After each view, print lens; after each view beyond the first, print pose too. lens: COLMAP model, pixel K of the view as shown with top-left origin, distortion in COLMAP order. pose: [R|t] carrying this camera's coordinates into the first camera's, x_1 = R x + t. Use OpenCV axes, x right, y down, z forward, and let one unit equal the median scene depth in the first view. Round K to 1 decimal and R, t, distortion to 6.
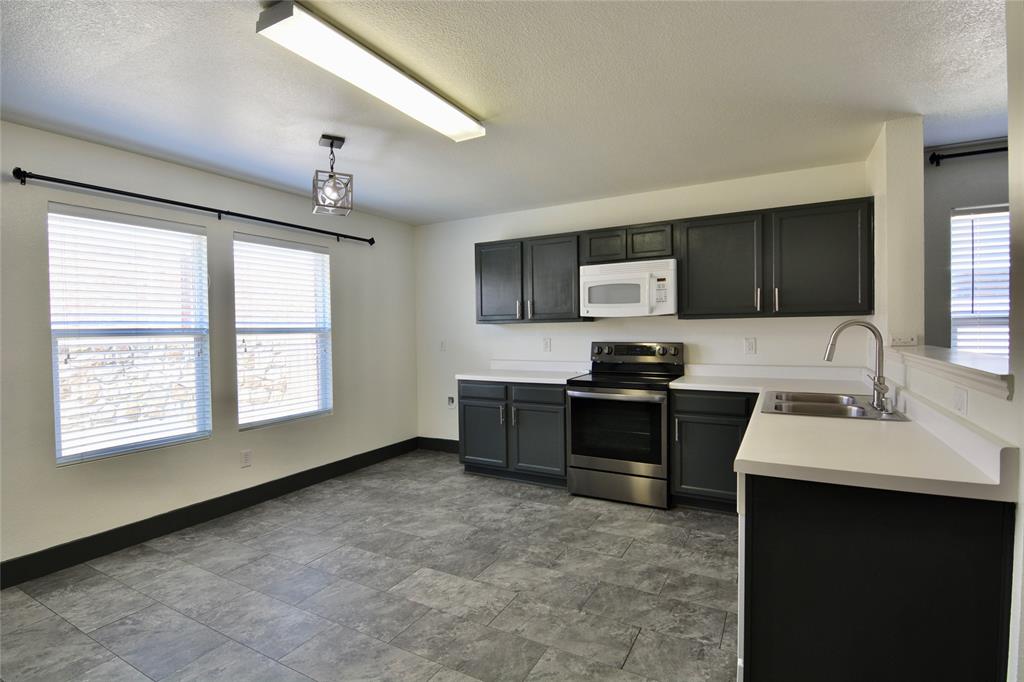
lens RADIAL K [[497.0, 0, 503.2], [0, 497.0, 343.4], [0, 0, 1]] dist [-0.003181, -0.013082]
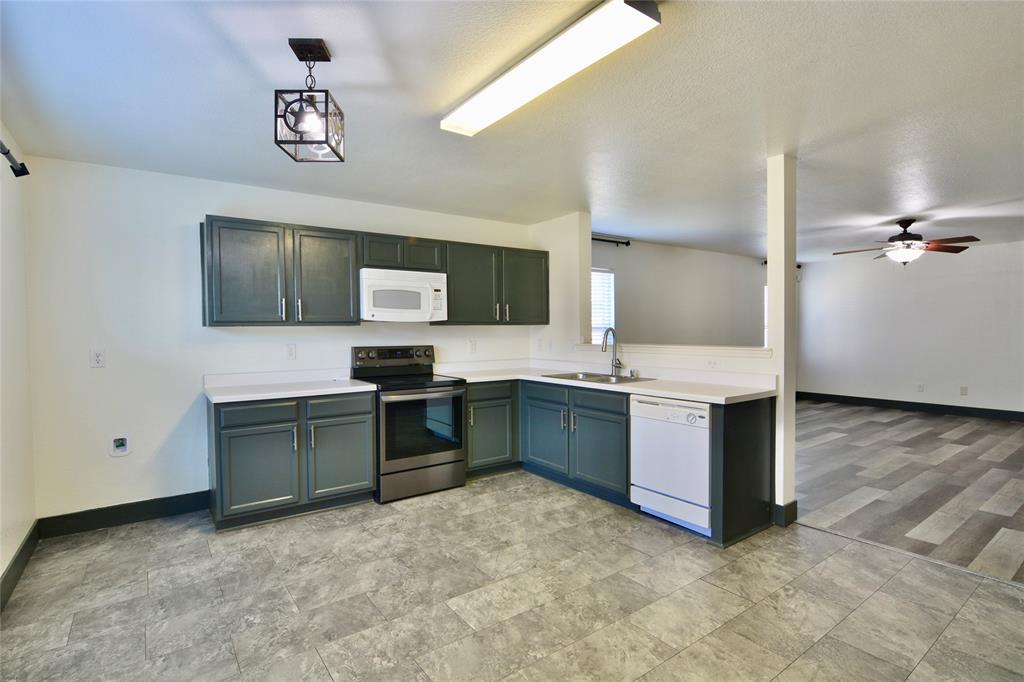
lens RADIAL K [[497.0, 0, 503.2], [0, 497.0, 343.4], [0, 0, 1]] dist [-0.003181, -0.013082]
pose [[0.421610, -0.011437, 0.906705, -0.777982], [0.028406, 0.999596, -0.000600, -0.000622], [-0.906332, 0.026009, 0.421765, 0.451579]]
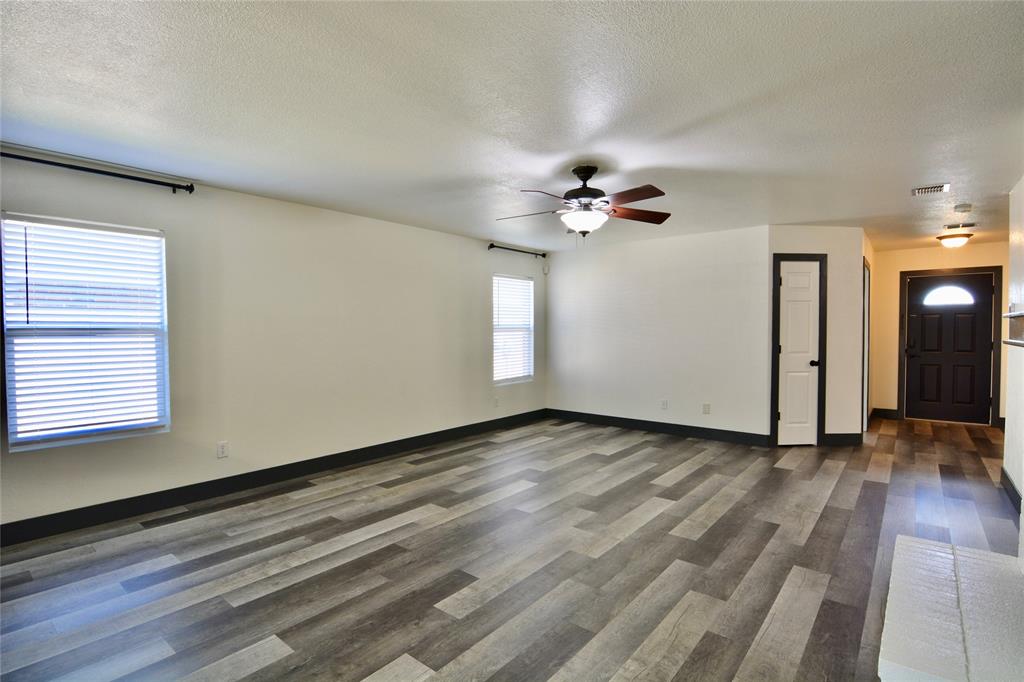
lens RADIAL K [[497.0, 0, 503.2], [0, 497.0, 343.4], [0, 0, 1]] dist [-0.003181, -0.013082]
pose [[0.176843, -0.009575, 0.984192, 0.173829], [0.029793, 0.999547, 0.004371, 0.000799], [-0.983788, 0.028549, 0.177048, -0.090565]]
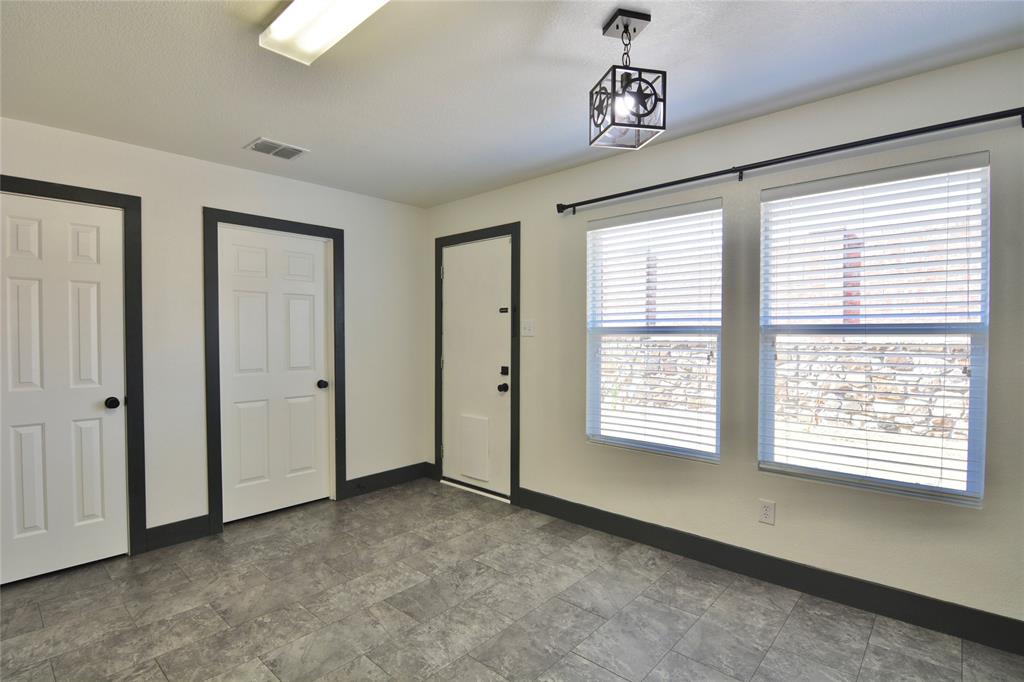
lens RADIAL K [[497.0, 0, 503.2], [0, 497.0, 343.4], [0, 0, 1]] dist [-0.003181, -0.013082]
pose [[-0.229979, 0.036842, -0.972498, 0.276931], [-0.019808, 0.998899, 0.042526, -0.031829], [0.972994, 0.029044, -0.228996, 0.922746]]
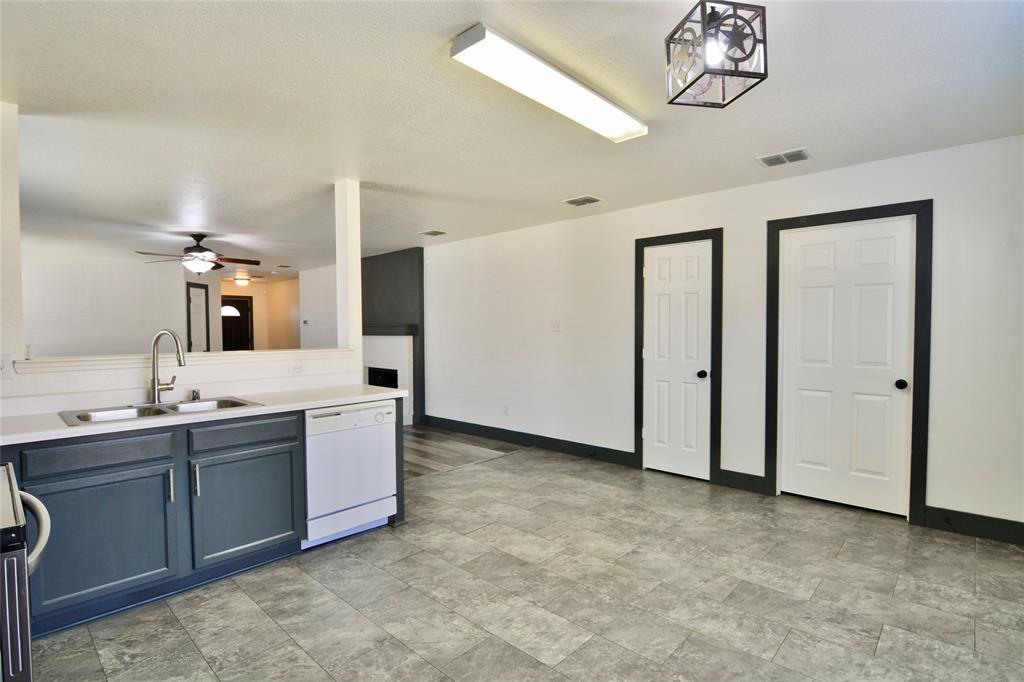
lens RADIAL K [[497.0, 0, 503.2], [0, 497.0, 343.4], [0, 0, 1]] dist [-0.003181, -0.013082]
pose [[-0.970080, 0.015254, 0.242304, -0.232552], [0.029020, 0.998154, 0.053343, -0.039646], [-0.241043, 0.058778, -0.968733, 1.433679]]
